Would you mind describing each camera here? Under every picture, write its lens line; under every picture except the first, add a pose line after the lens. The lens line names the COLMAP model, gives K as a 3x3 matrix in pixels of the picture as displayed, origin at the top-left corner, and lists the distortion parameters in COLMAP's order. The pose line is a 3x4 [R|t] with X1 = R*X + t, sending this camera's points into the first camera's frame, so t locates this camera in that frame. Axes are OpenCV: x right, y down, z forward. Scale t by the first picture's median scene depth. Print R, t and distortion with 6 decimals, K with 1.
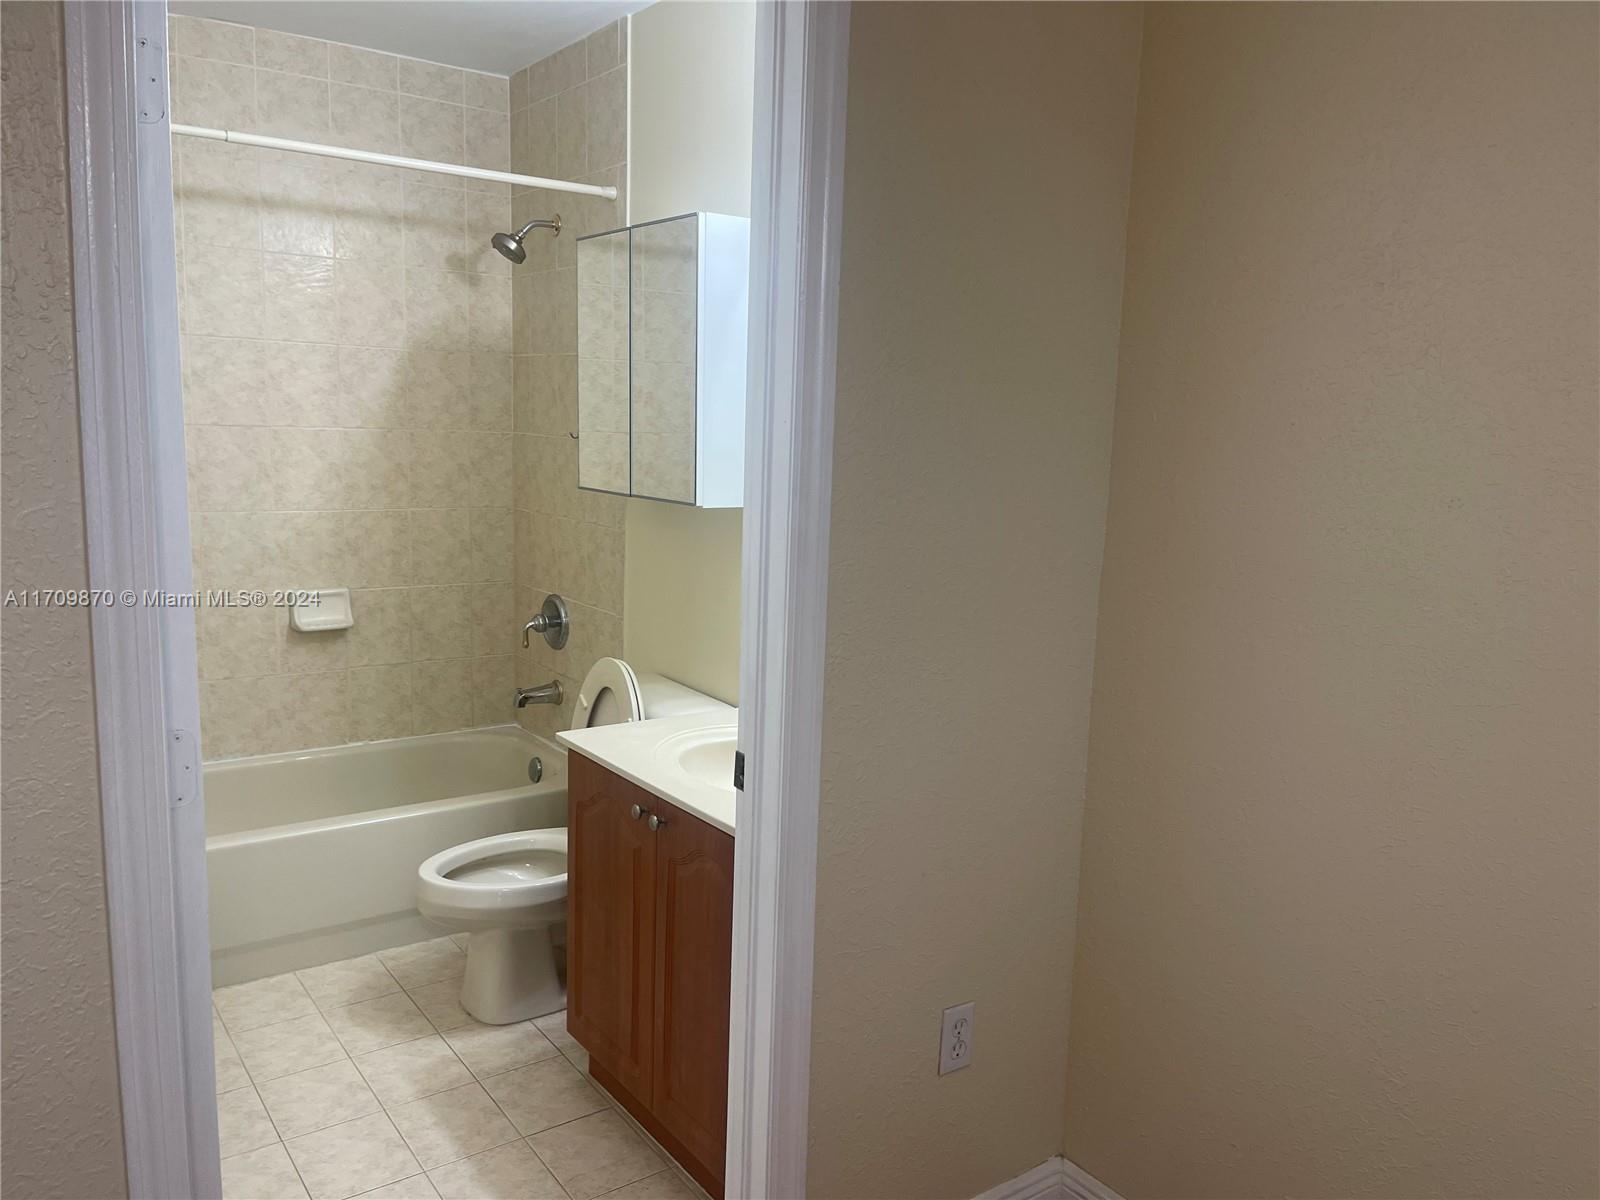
lens RADIAL K [[1195.3, 0, 828.5], [0, 1195.3, 600.3], [0, 0, 1]] dist [0.010454, -0.012346]
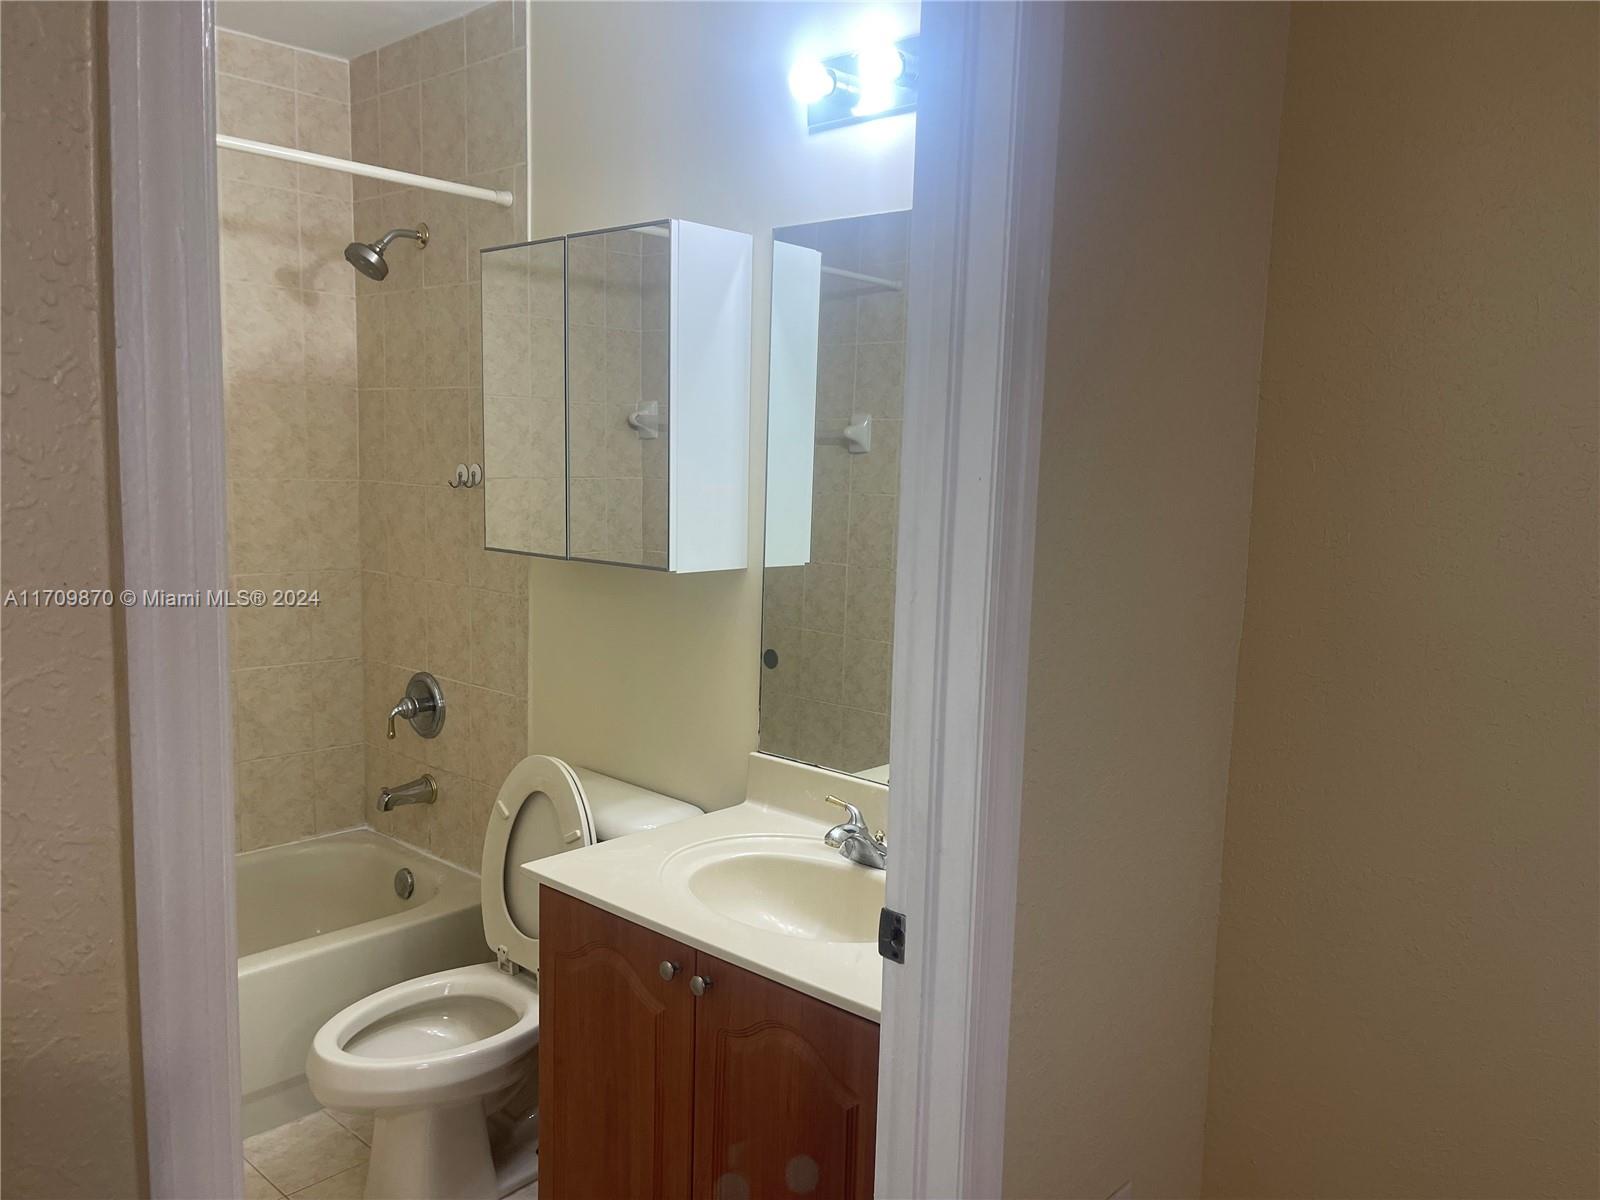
lens RADIAL K [[1195.3, 0, 807.3], [0, 1195.3, 599.9], [0, 0, 1]] dist [0.010454, -0.012346]
pose [[0.980196, -0.029938, 0.195756, -0.134160], [0.035488, 0.999060, -0.024903, -0.026540], [-0.194826, 0.031356, 0.980336, 0.128233]]
